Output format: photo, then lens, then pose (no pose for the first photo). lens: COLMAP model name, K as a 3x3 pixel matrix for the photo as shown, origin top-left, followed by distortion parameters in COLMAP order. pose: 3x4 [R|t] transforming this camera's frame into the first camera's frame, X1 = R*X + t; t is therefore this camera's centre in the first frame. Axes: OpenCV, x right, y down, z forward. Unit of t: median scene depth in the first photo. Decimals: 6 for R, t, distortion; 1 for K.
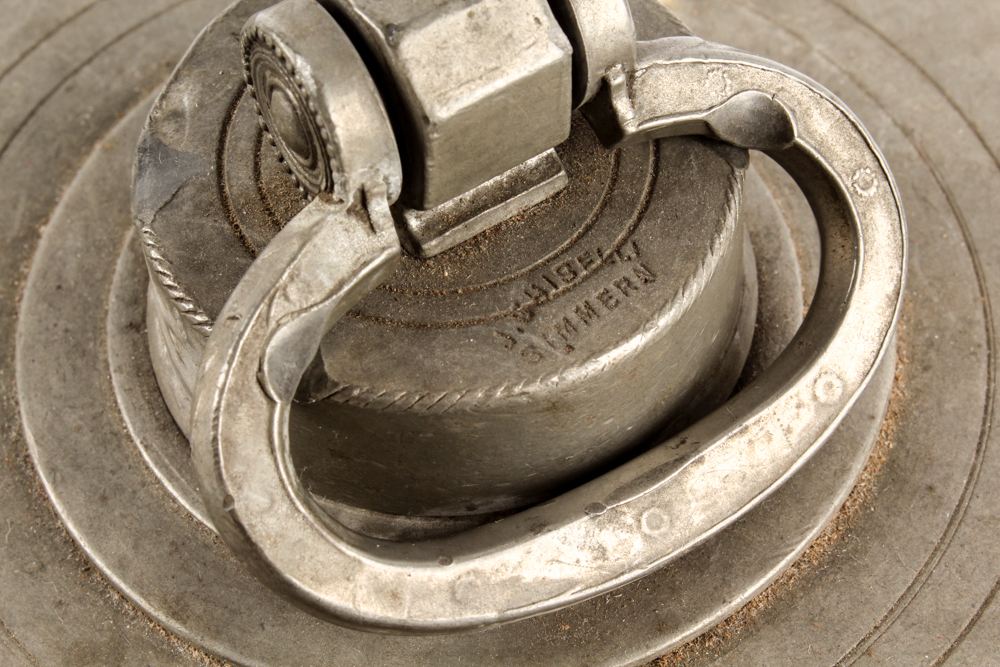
lens RADIAL K [[2239.9, 0, 498.8], [0, 2239.9, 334.3], [0, 0, 1]] dist [0.095654, 0.000000]
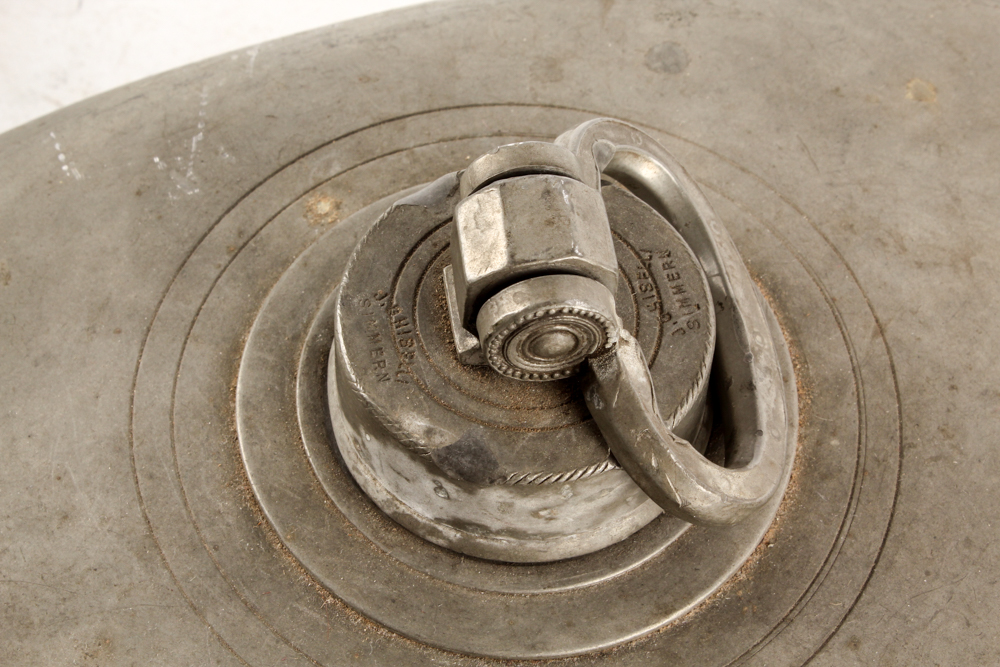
lens RADIAL K [[2212.8, 0, 496.5], [0, 2212.8, 332.8], [0, 0, 1]] dist [0.016225, 0.000000]
pose [[0.396360, -0.750631, 0.528632, -0.853837], [0.720399, 0.611224, 0.327765, -0.588051], [-0.569143, 0.250913, 0.783019, -0.217952]]
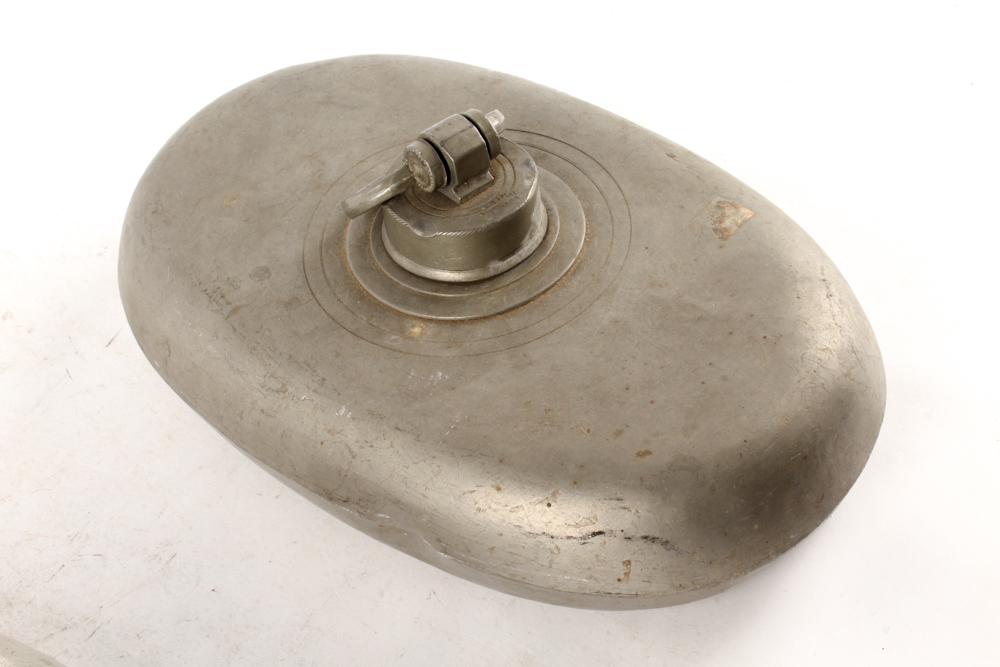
lens RADIAL K [[1853.4, 0, 498.3], [0, 1853.4, 333.8], [0, 0, 1]] dist [-0.079391, 0.000000]
pose [[-0.986912, 0.160851, -0.011444, -0.013783], [-0.034449, -0.140973, 0.989414, -3.188597], [0.157535, 0.976859, 0.144669, 0.778593]]
